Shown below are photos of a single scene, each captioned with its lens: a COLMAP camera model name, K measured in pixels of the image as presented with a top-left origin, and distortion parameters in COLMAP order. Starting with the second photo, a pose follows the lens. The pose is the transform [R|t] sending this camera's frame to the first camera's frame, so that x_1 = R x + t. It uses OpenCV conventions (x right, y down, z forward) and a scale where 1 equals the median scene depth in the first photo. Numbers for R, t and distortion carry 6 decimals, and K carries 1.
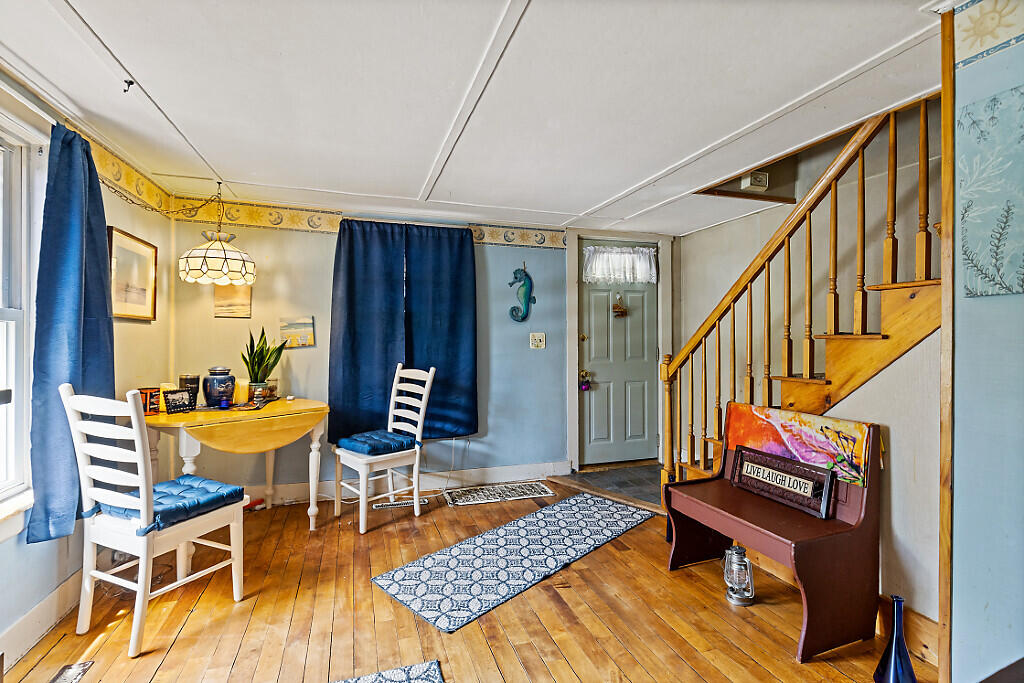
lens RADIAL K [[468.0, 0, 515.8], [0, 468.0, 336.9], [0, 0, 1]] dist [0.003255, -0.000101]
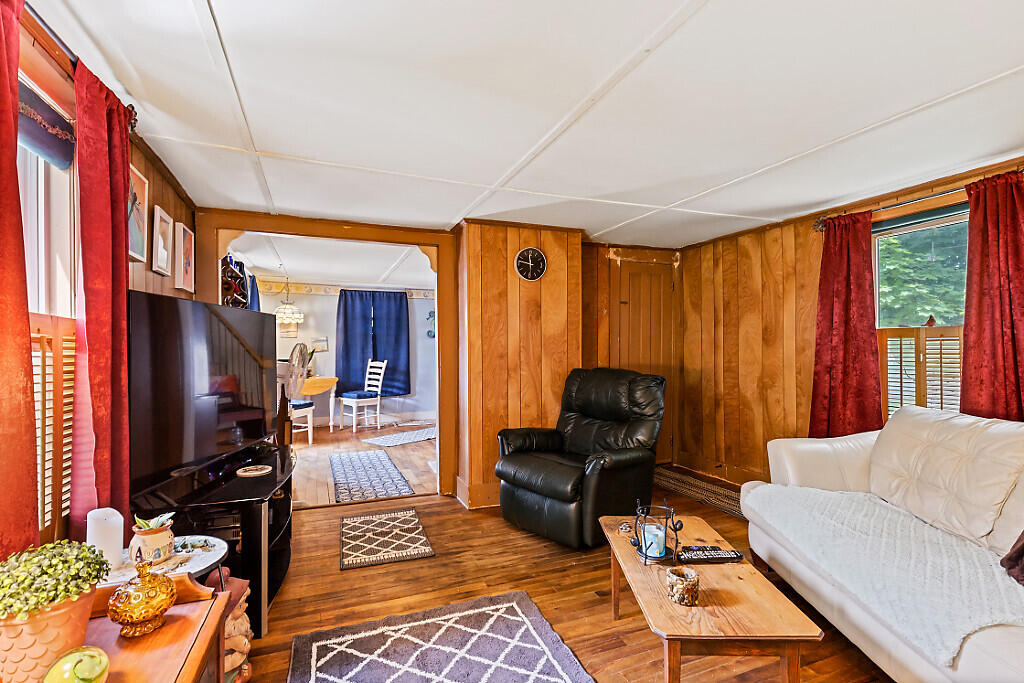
lens RADIAL K [[468.0, 0, 508.9], [0, 468.0, 342.5], [0, 0, 1]] dist [0.003255, -0.000101]
pose [[0.998757, -0.008751, 0.049078, 0.263848], [0.008956, 0.999952, -0.003971, -0.002647], [-0.049041, 0.004406, 0.998787, -1.096121]]
